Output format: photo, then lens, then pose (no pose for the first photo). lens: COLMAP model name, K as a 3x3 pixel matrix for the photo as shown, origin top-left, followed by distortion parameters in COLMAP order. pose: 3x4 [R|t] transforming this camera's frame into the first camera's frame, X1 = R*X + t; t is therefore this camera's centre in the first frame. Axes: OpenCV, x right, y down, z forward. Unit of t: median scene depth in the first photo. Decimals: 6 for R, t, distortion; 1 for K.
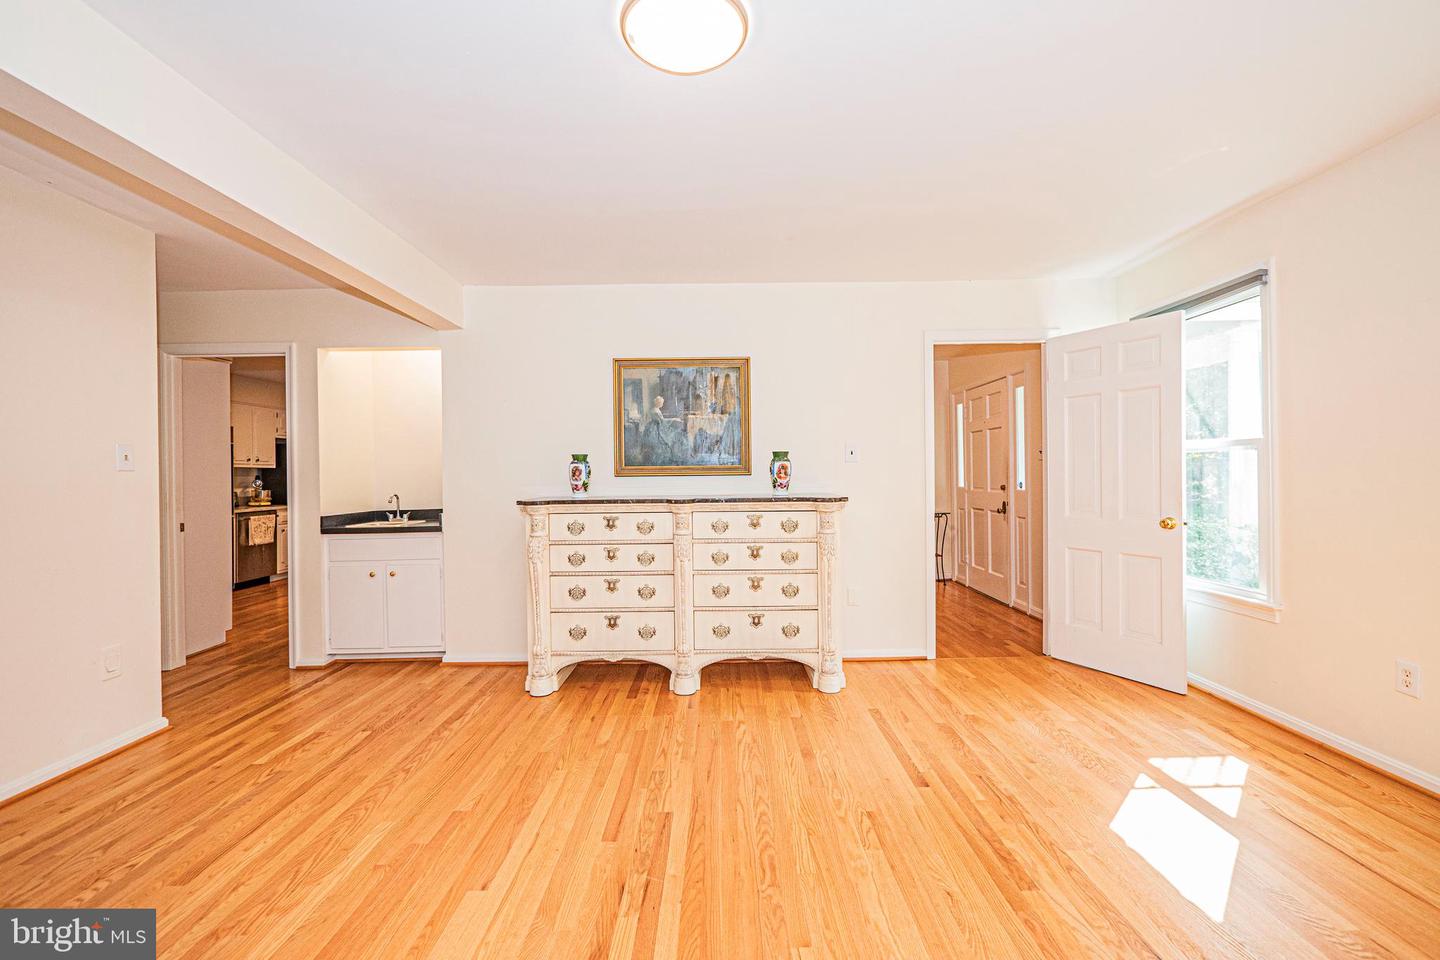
lens RADIAL K [[608.0, 0, 719.2], [0, 608.0, 476.0], [0, 0, 1]] dist [-0.005740, 0.000432]
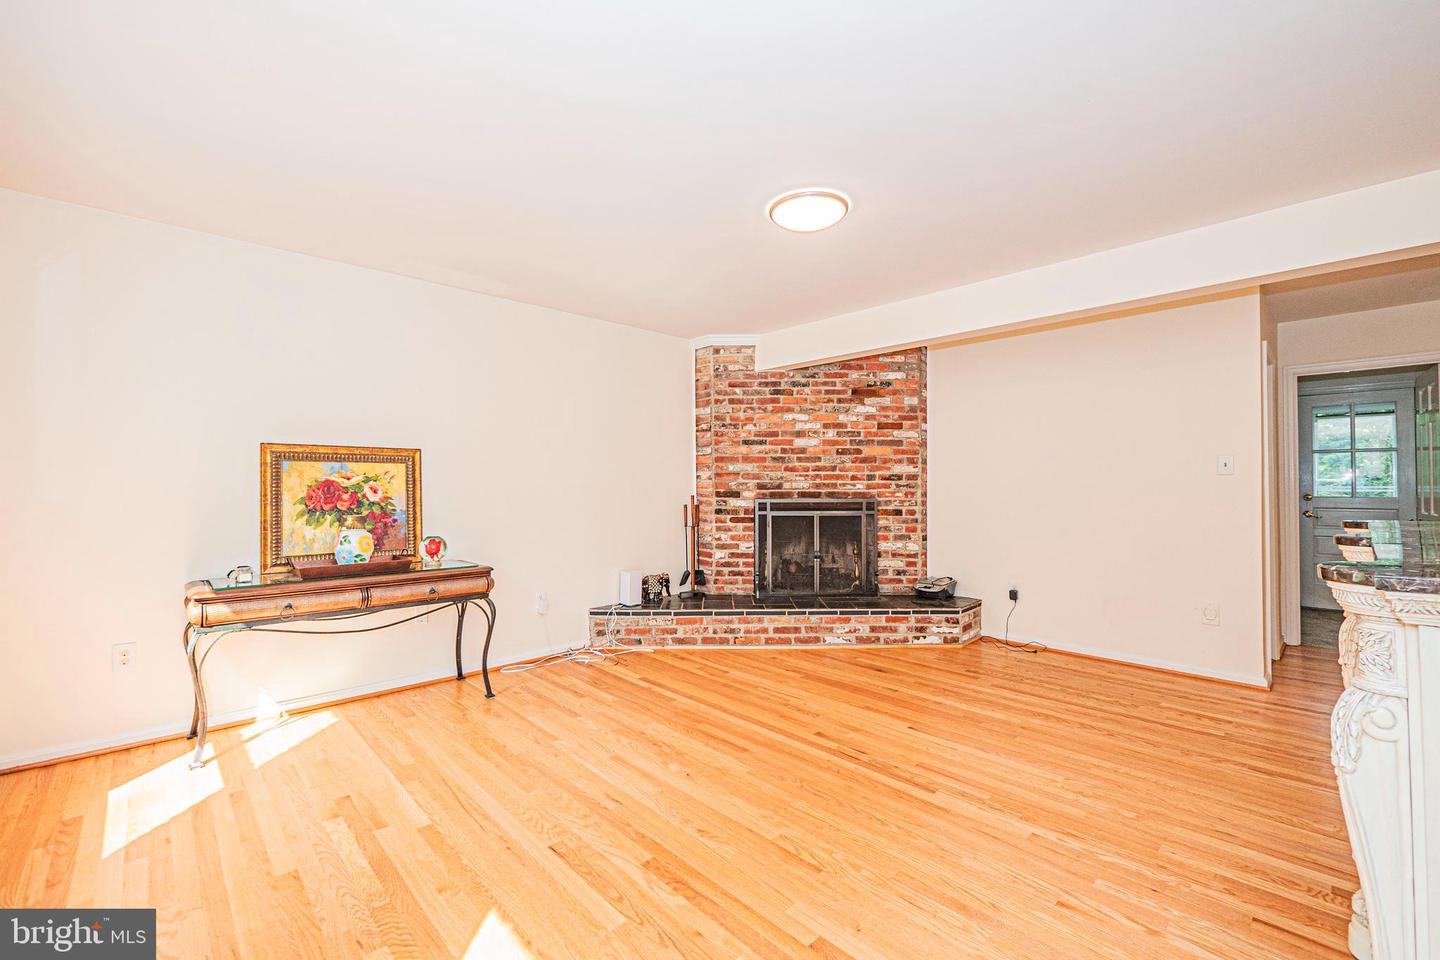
lens RADIAL K [[608.0, 0, 719.2], [0, 608.0, 476.0], [0, 0, 1]] dist [-0.005740, 0.000432]
pose [[-0.728680, 0.005375, -0.684833, 0.607238], [0.008313, 0.999965, -0.000997, -0.011724], [0.684804, -0.006419, -0.728699, 0.984070]]
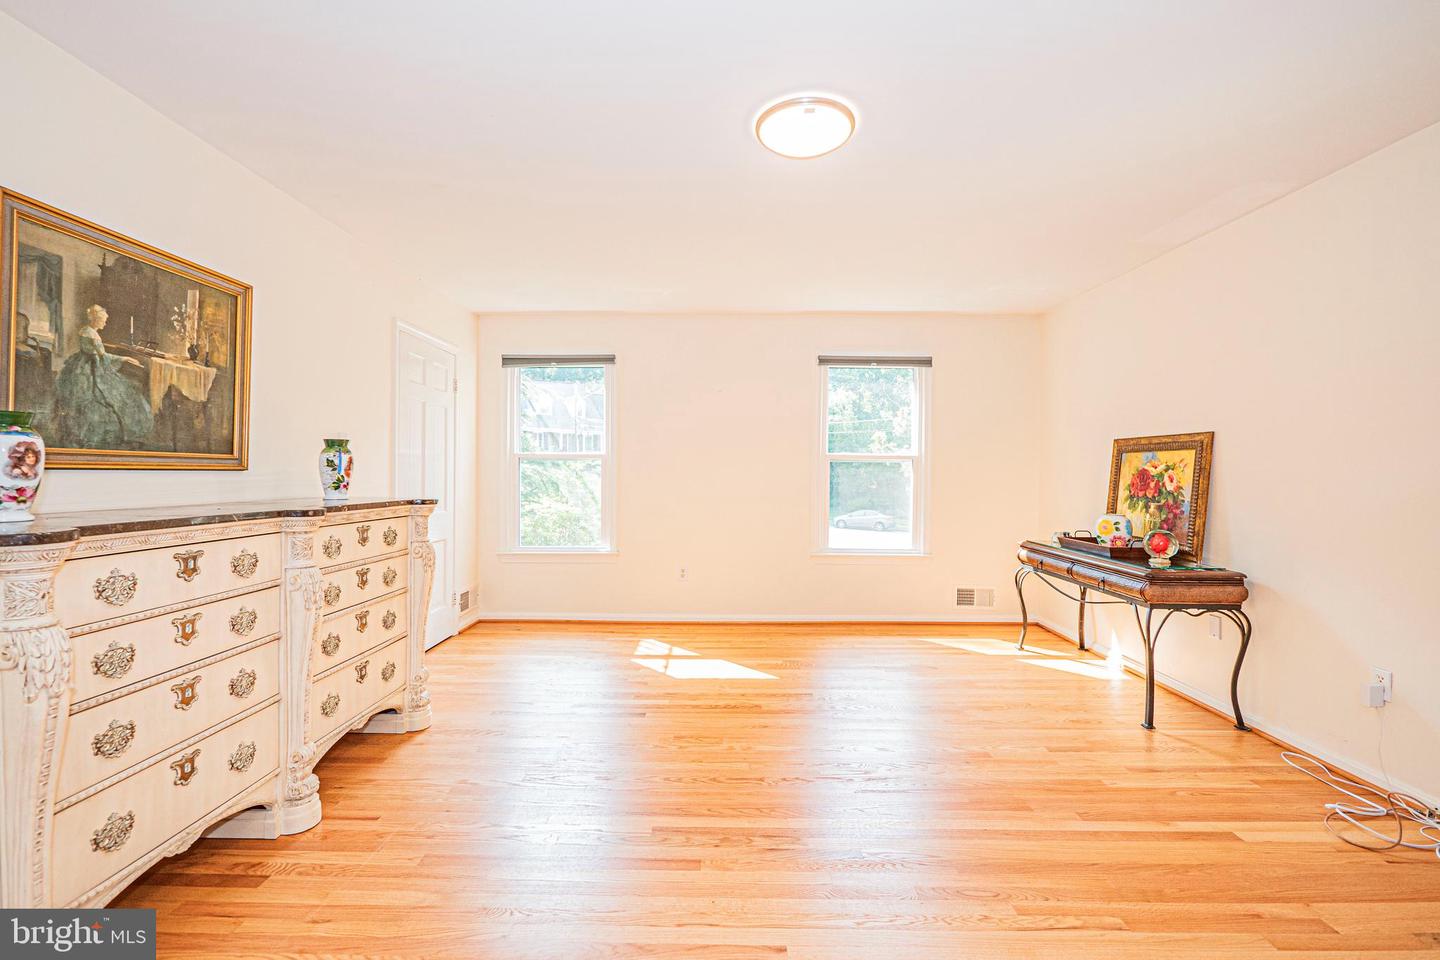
lens RADIAL K [[608.0, 0, 719.2], [0, 608.0, 476.0], [0, 0, 1]] dist [-0.005740, 0.000432]
pose [[0.010050, 0.006960, 0.999925, -0.658008], [-0.001253, 0.999975, -0.006948, 0.008912], [-0.999949, -0.001183, 0.010058, 0.569921]]
